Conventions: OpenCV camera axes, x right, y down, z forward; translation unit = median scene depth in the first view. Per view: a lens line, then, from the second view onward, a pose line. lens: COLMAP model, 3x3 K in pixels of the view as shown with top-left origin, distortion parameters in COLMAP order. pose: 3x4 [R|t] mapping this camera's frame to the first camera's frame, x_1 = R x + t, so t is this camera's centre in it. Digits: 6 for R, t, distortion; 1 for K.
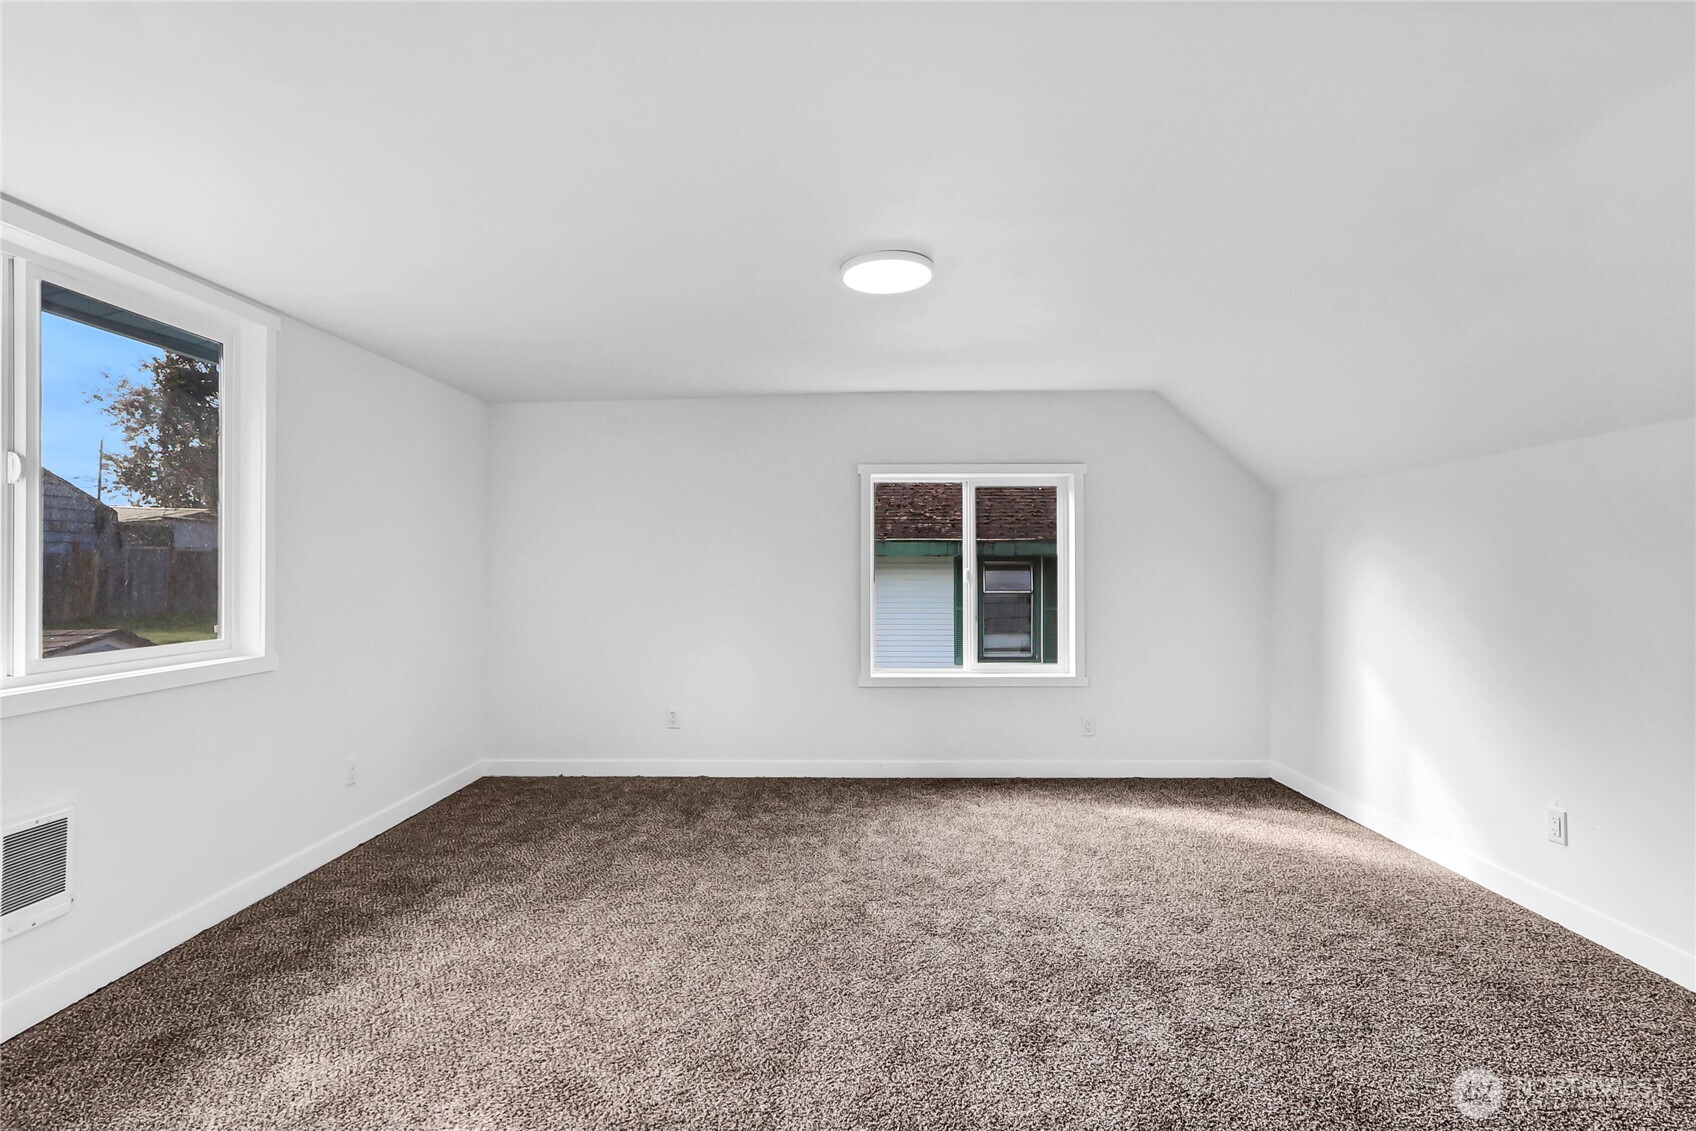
lens RADIAL K [[793.3, 0, 848.1], [0, 793.3, 571.4], [0, 0, 1]] dist [0.000018, 0.001022]
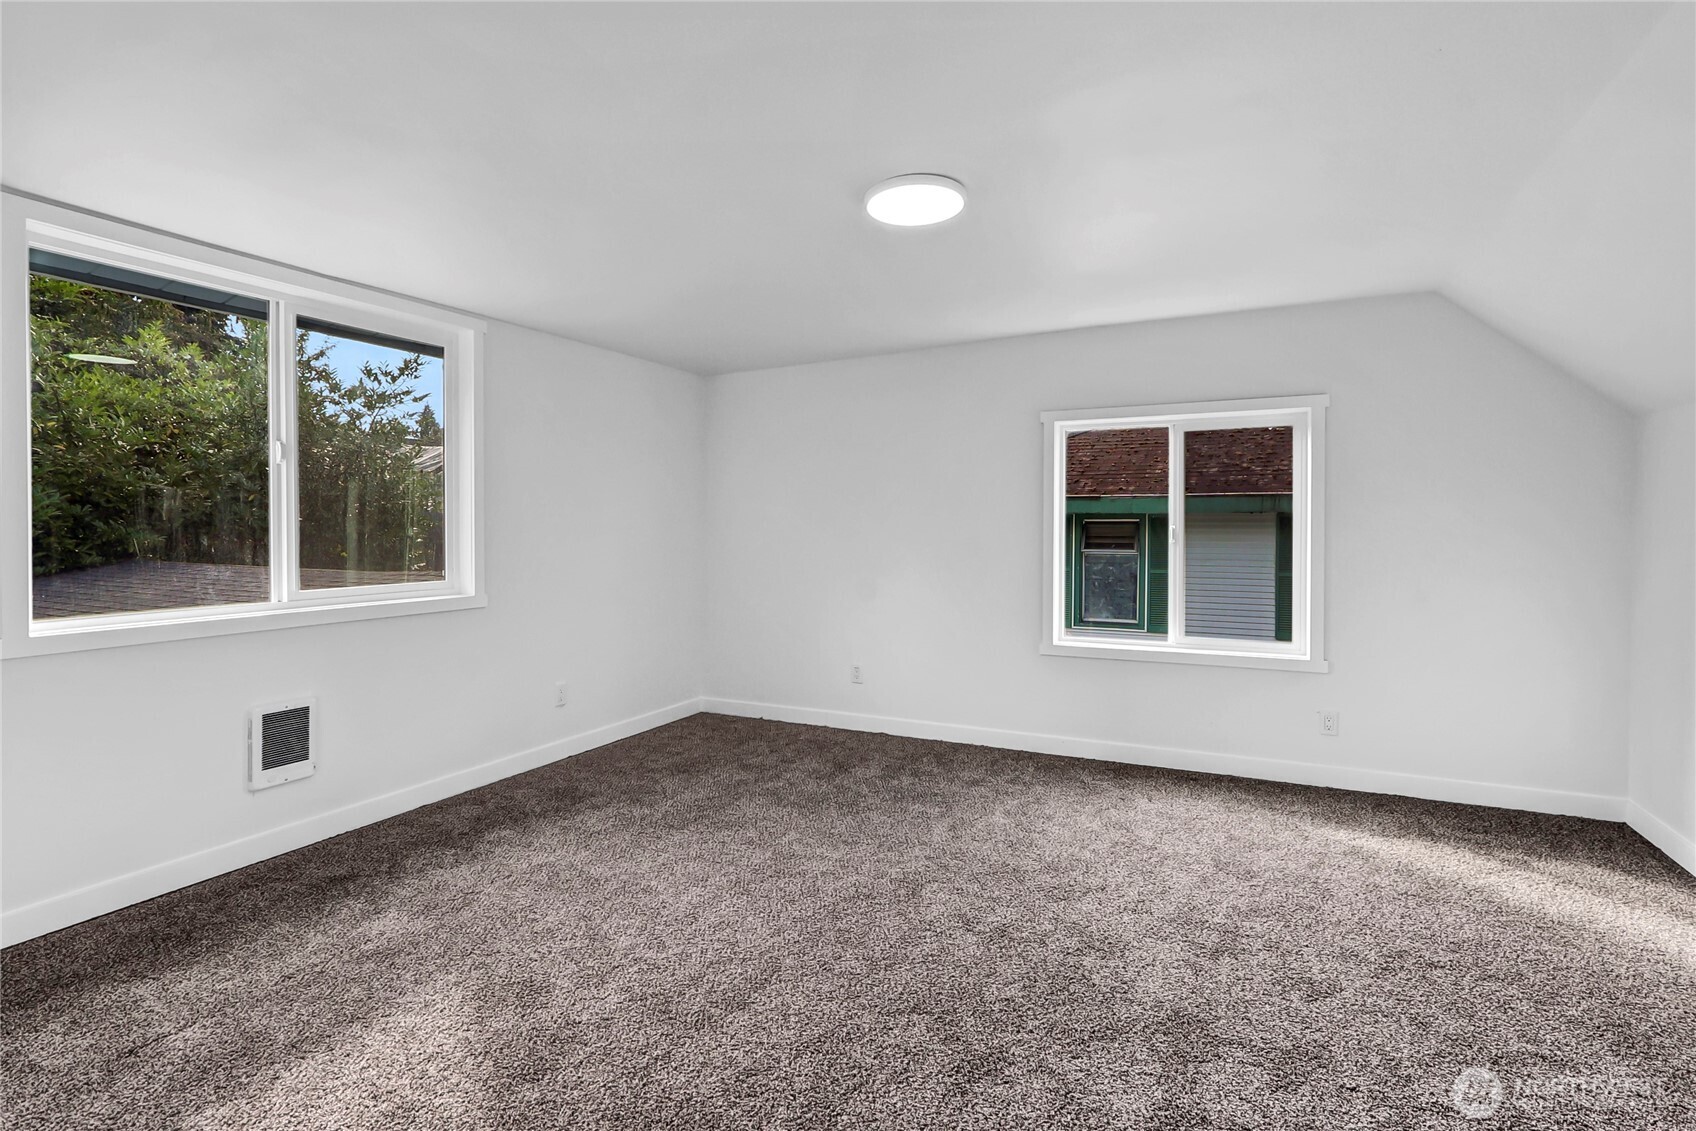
lens RADIAL K [[797.0, 0, 838.0], [0, 797.0, 541.7], [0, 0, 1]] dist [-0.003835, -0.000027]
pose [[0.906221, 0.008216, -0.422724, 0.249398], [-0.002393, 0.999895, 0.014305, 0.002517], [0.422797, -0.011952, 0.906145, 0.086257]]
